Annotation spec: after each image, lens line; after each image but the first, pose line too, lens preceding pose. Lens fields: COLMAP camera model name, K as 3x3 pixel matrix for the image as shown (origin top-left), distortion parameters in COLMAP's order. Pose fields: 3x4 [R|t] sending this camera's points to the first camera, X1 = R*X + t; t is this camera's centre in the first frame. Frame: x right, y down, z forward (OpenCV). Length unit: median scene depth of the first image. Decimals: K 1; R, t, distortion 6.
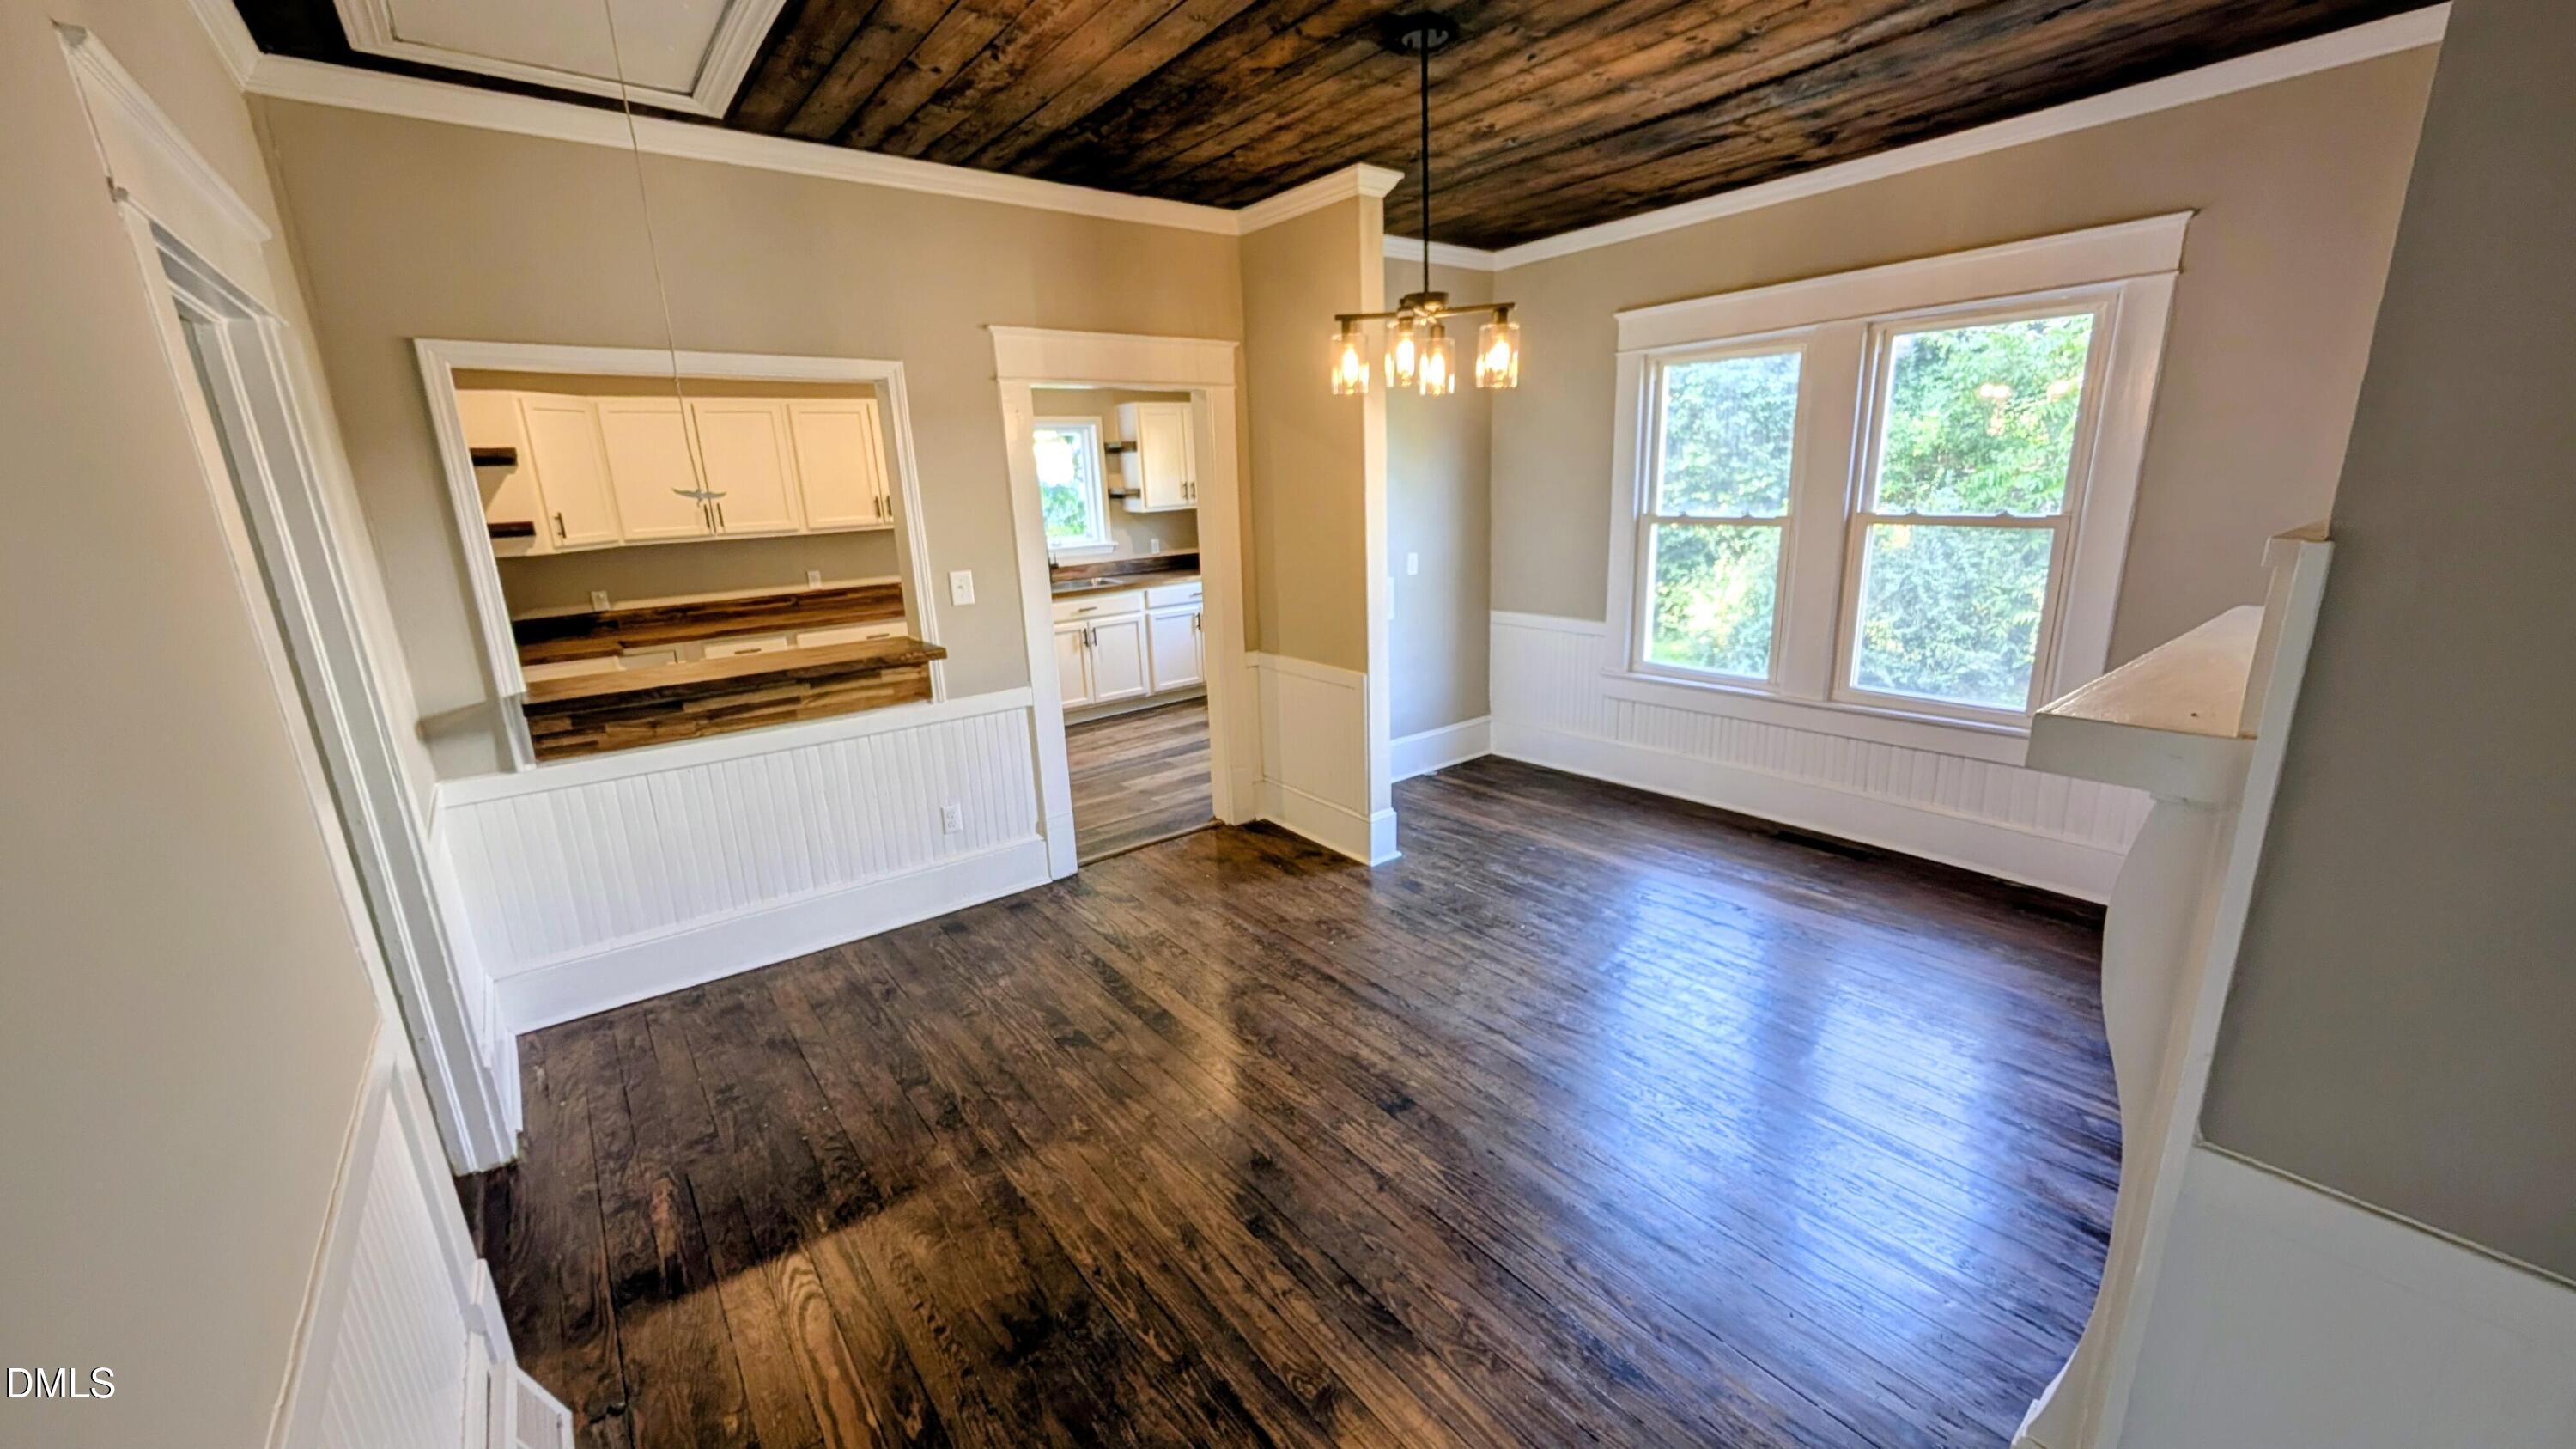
lens RADIAL K [[971.0, 0, 1295.4], [0, 971.0, 721.4], [0, 0, 1]] dist [0.000782, 0.000212]
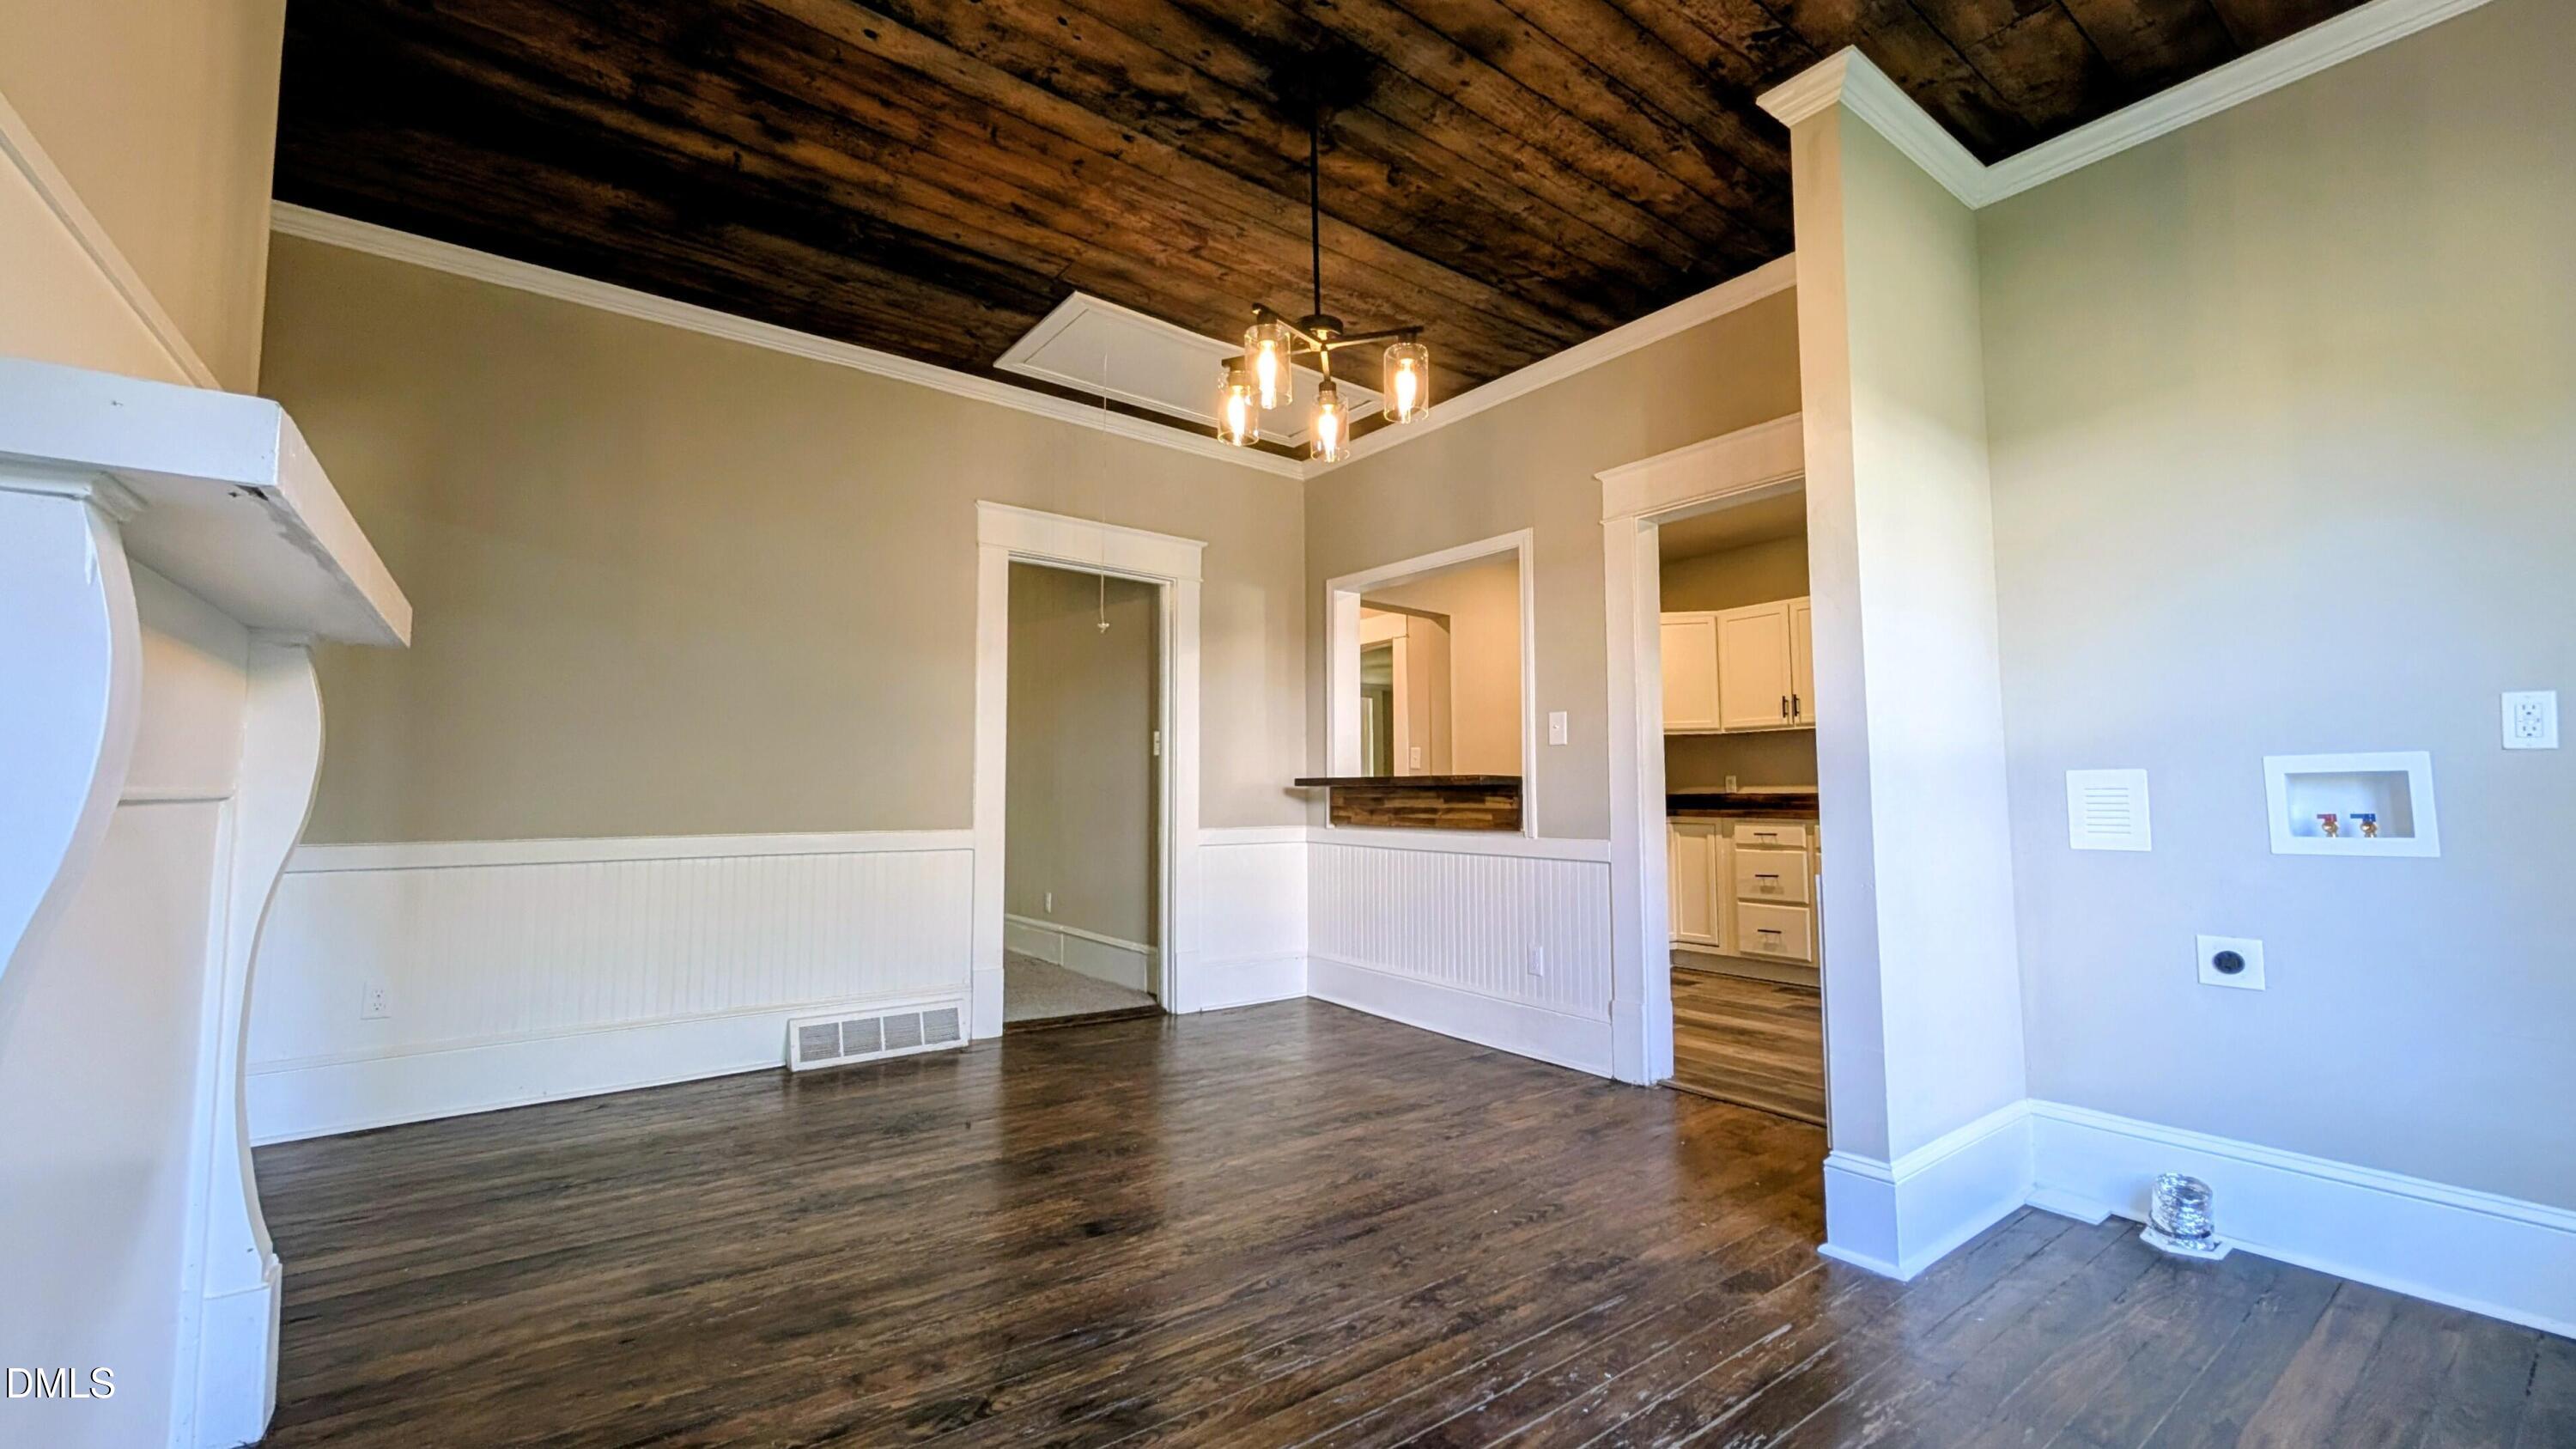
lens RADIAL K [[1024.8, 0, 1295.2], [0, 1024.8, 720.6], [0, 0, 1]] dist [-0.000947, -0.000079]
pose [[-0.028703, -0.041256, -0.998736, 0.688388], [-0.252186, 0.967126, -0.032703, -0.038774], [0.967253, 0.250928, -0.038163, 0.728819]]
